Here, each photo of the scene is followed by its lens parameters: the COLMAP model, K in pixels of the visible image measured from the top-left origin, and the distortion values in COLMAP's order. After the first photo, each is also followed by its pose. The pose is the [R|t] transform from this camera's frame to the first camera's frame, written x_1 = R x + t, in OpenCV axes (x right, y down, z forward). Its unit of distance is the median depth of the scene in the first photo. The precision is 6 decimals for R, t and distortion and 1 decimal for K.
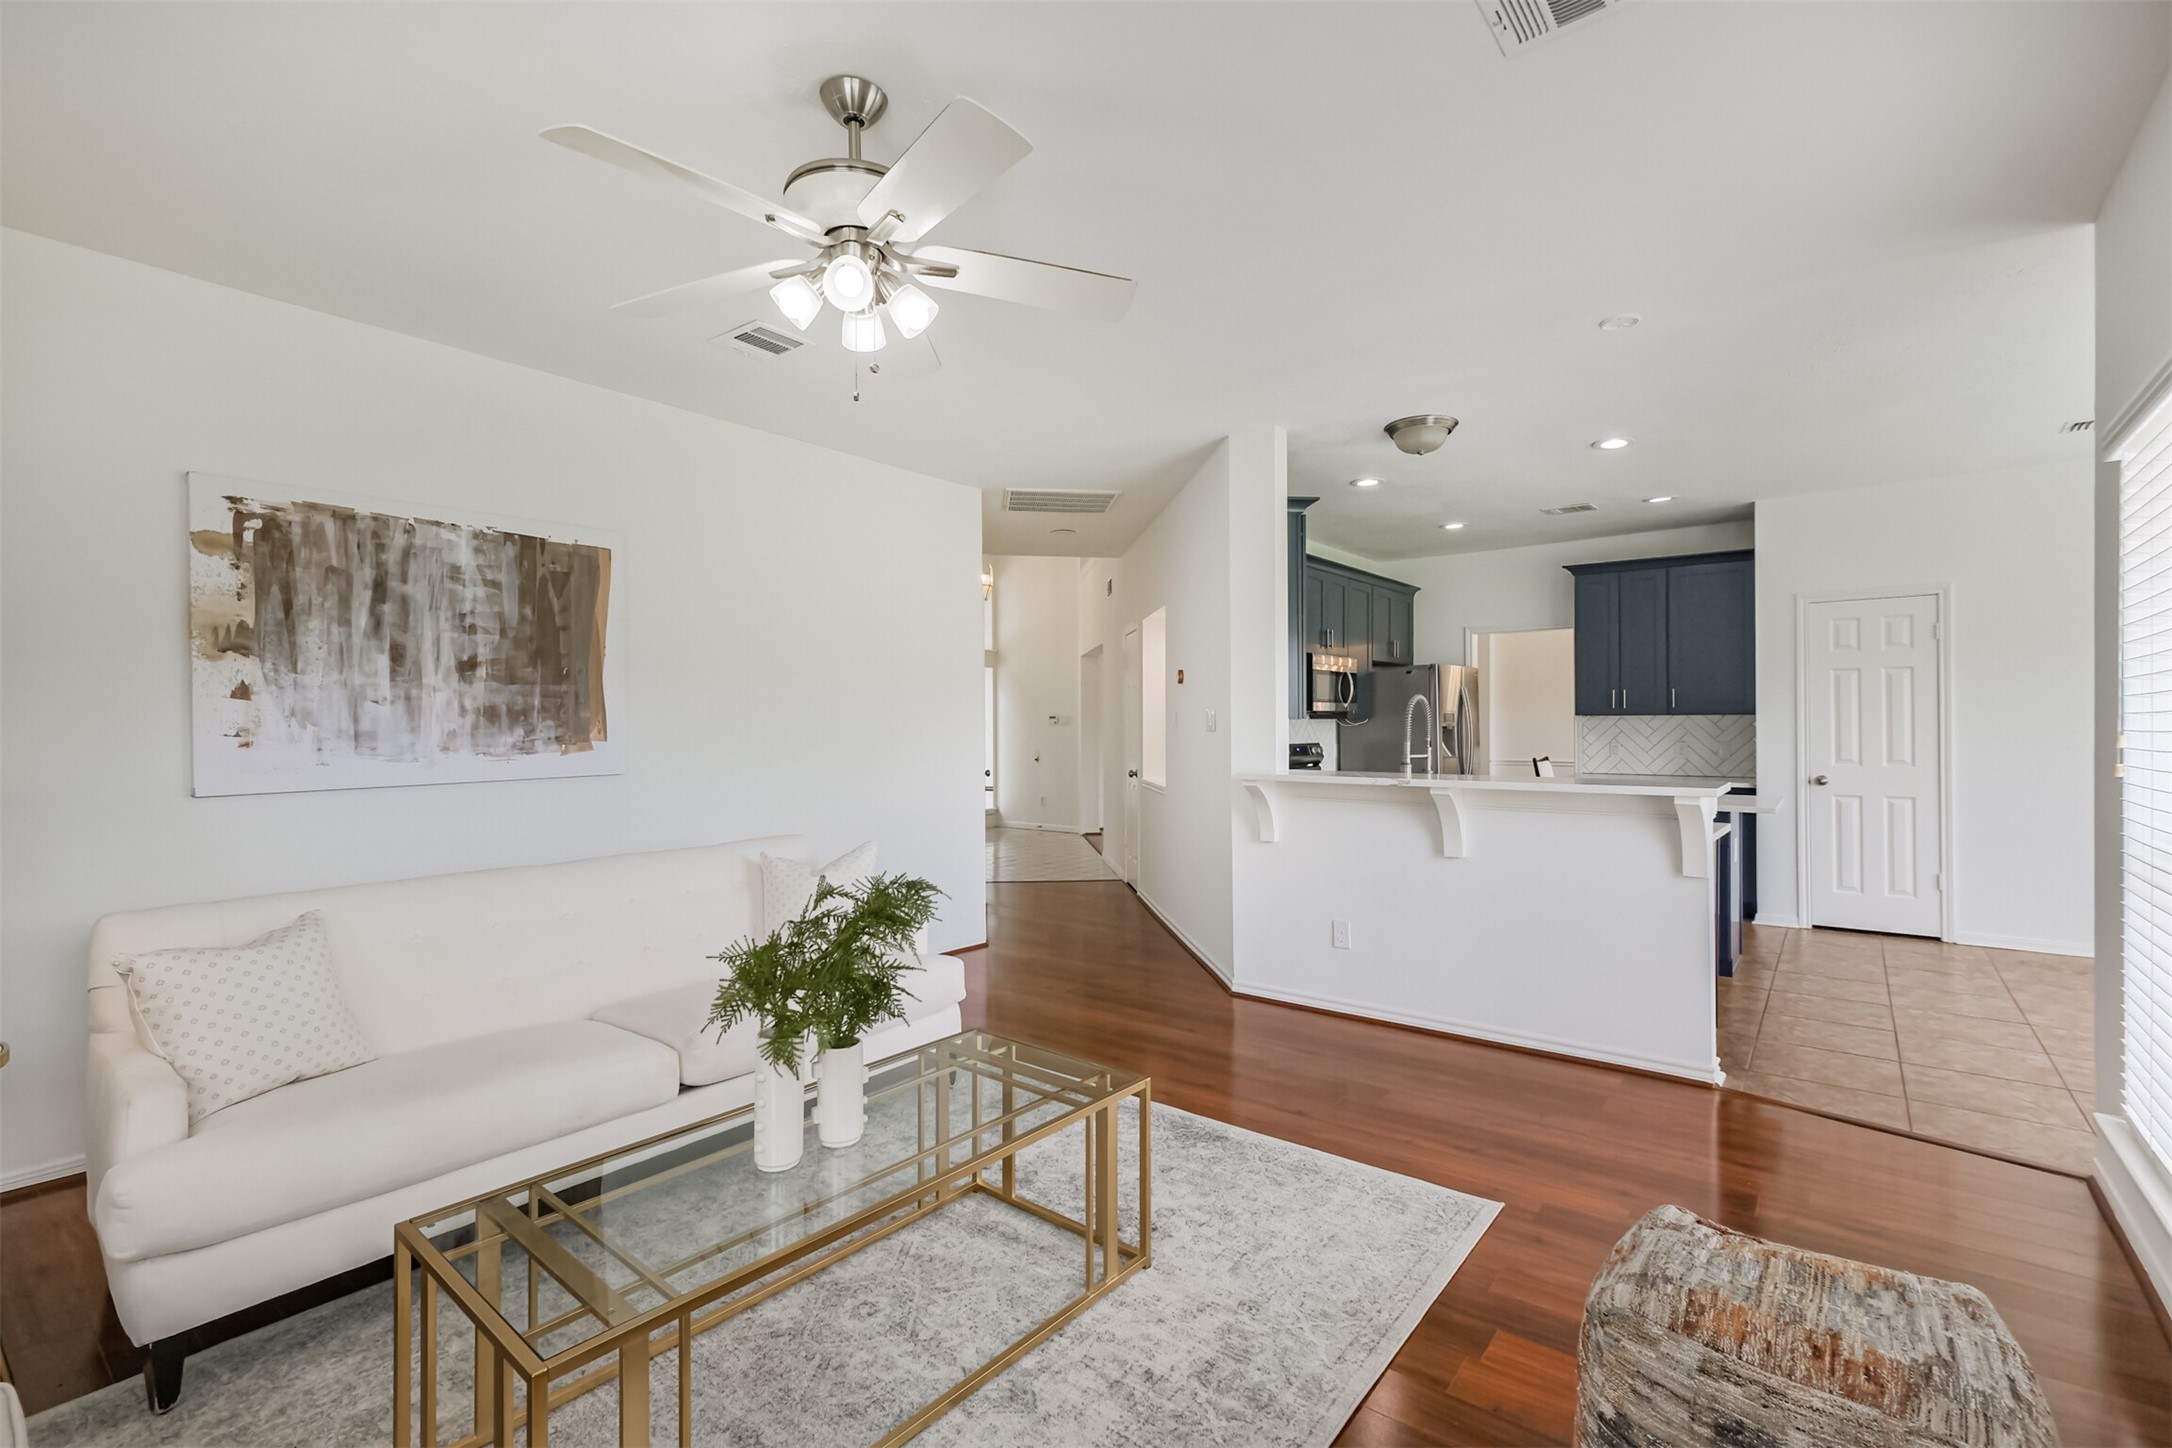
lens RADIAL K [[951.4, 0, 1081.7], [0, 951.4, 719.5], [0, 0, 1]] dist [0.002668, -0.000952]
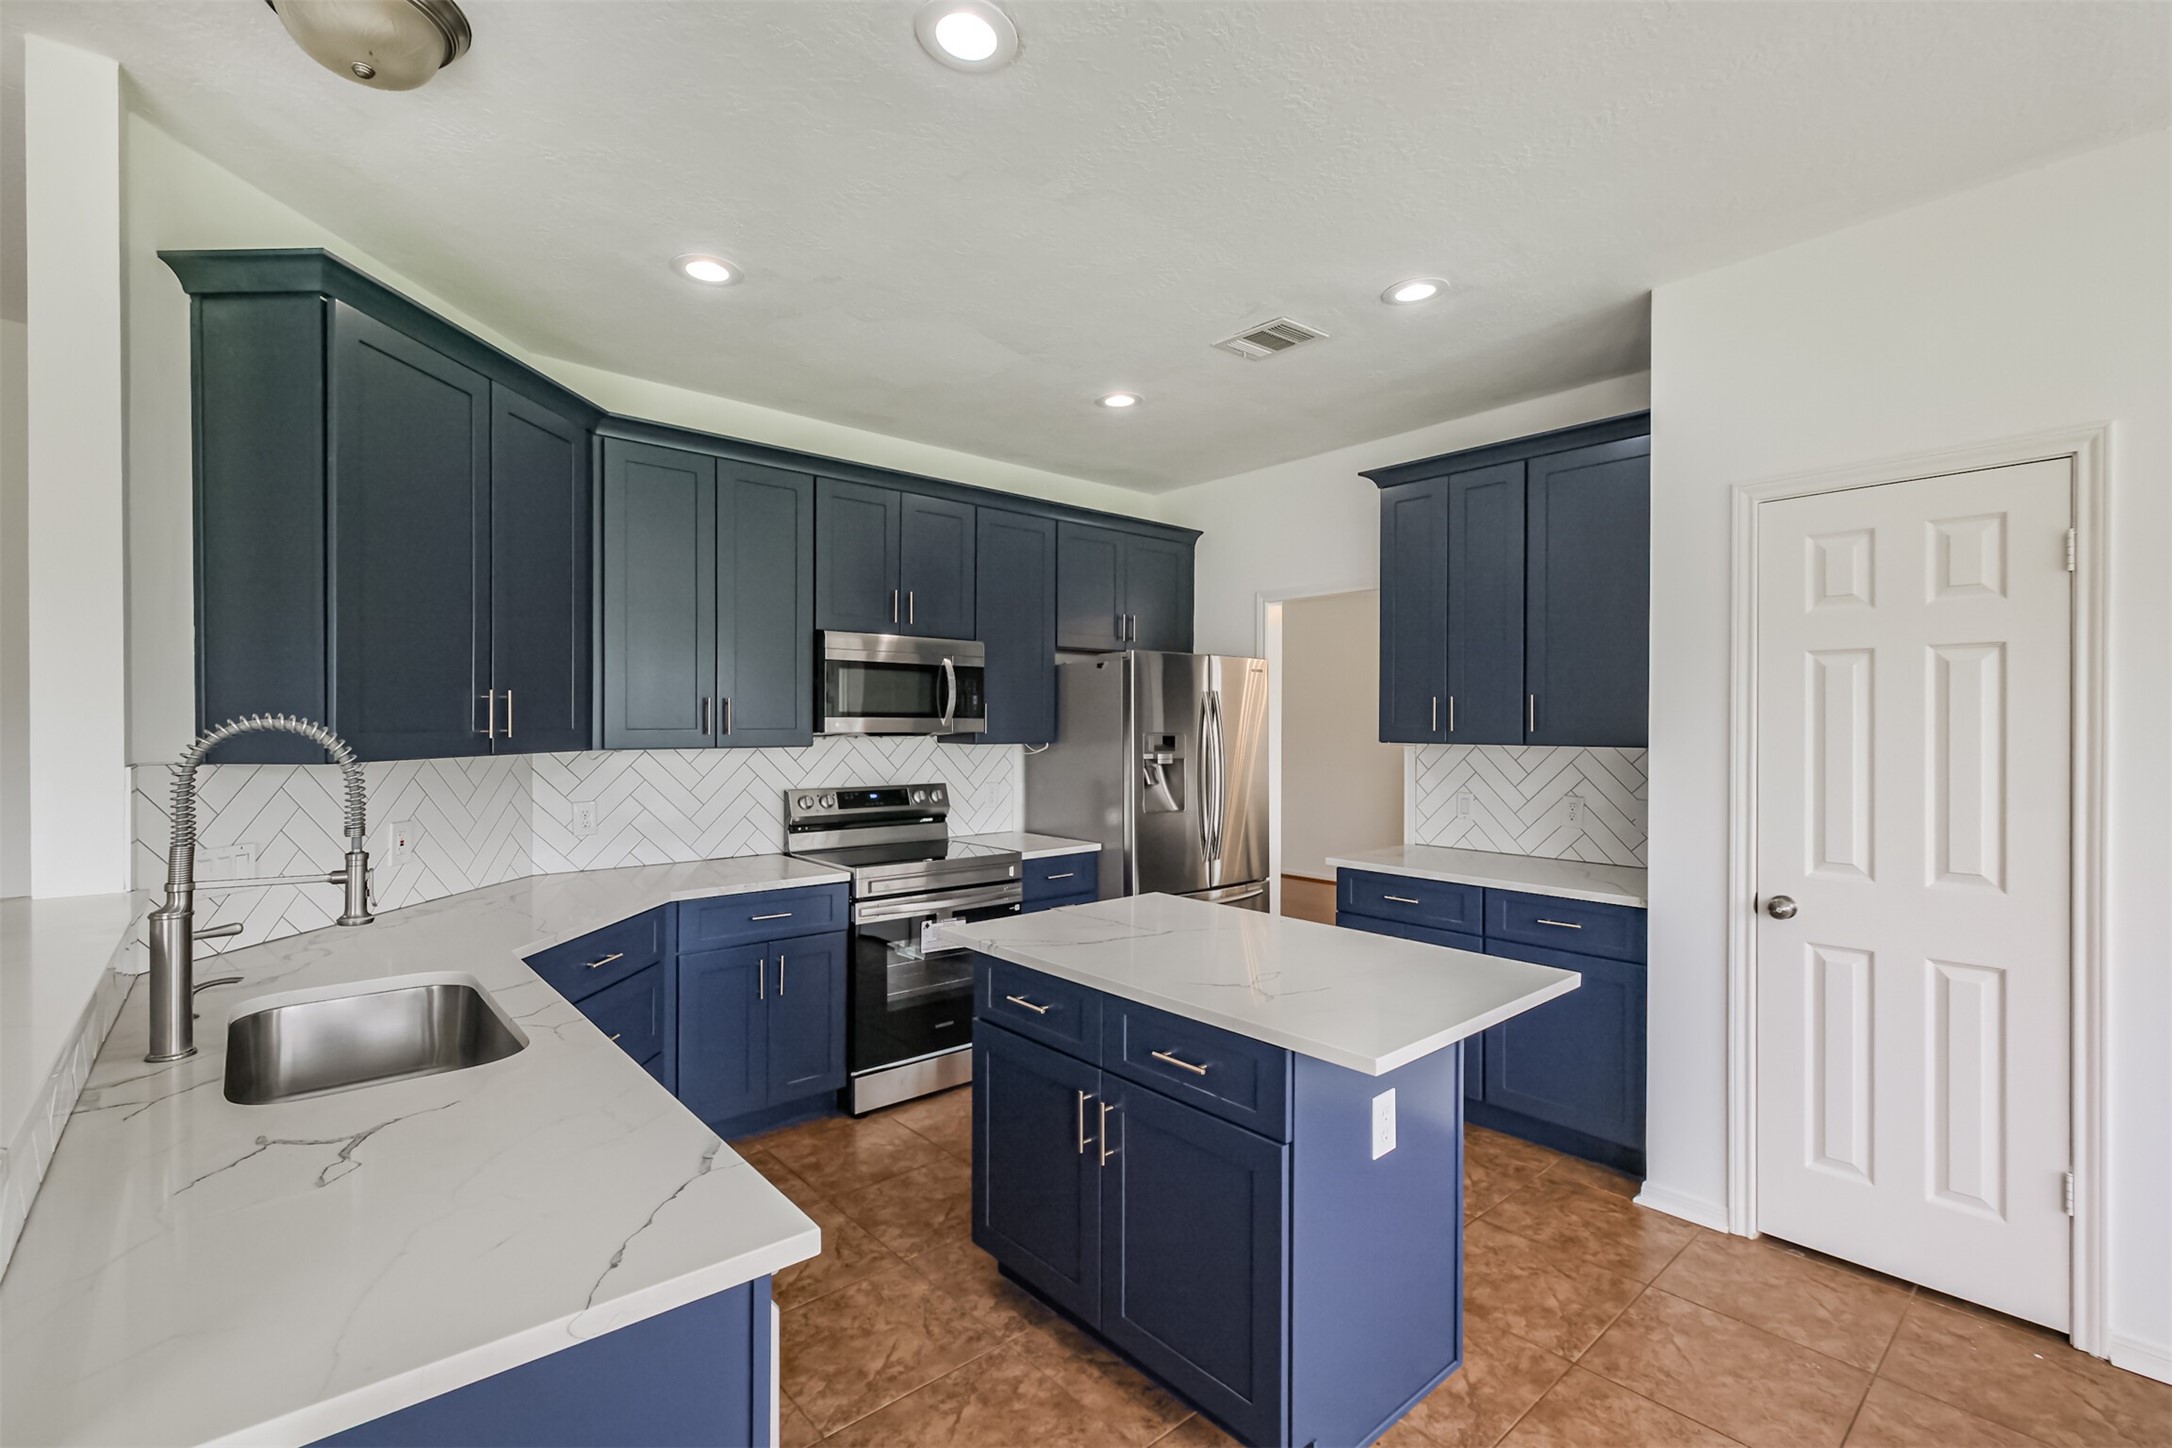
lens RADIAL K [[951.4, 0, 1077.4], [0, 951.4, 727.4], [0, 0, 1]] dist [0.002668, -0.000952]
pose [[0.985652, 0.008849, -0.168557, 0.850787], [-0.008102, 0.999954, 0.005123, -0.028412], [0.168595, -0.003683, 0.985679, 0.825631]]
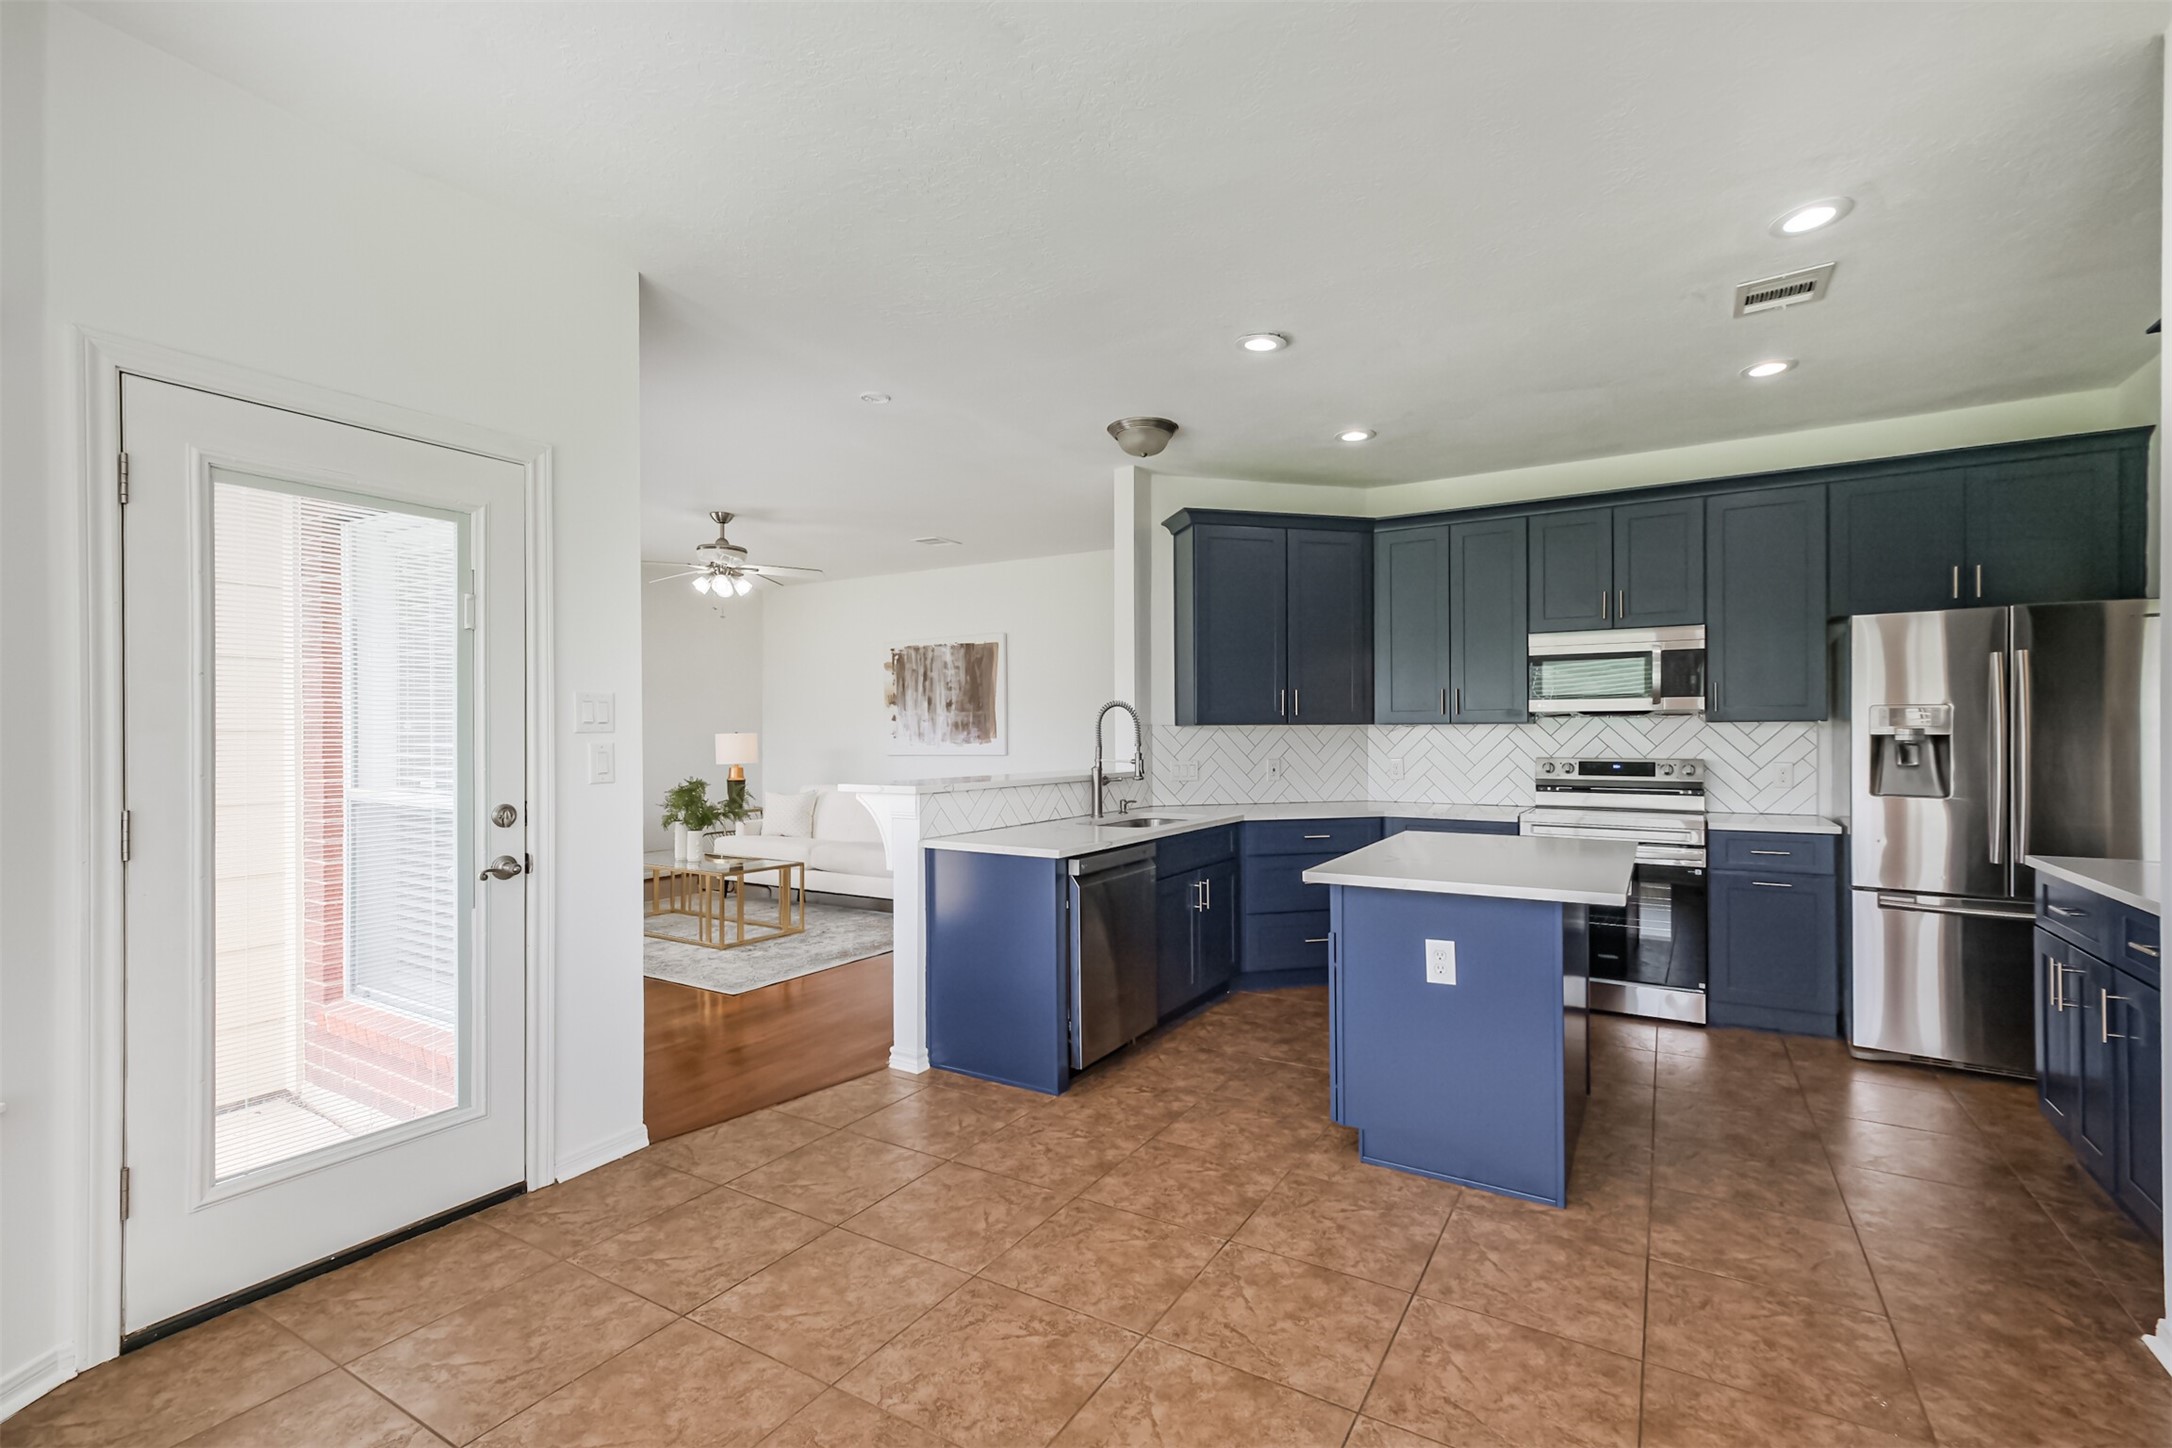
lens RADIAL K [[951.4, 0, 1096.2], [0, 951.4, 728.0], [0, 0, 1]] dist [0.002668, -0.000952]
pose [[0.135785, -0.002293, -0.990736, 1.620010], [0.003743, 0.999991, -0.001802, 0.005971], [0.990731, -0.003463, 0.135792, 0.996761]]
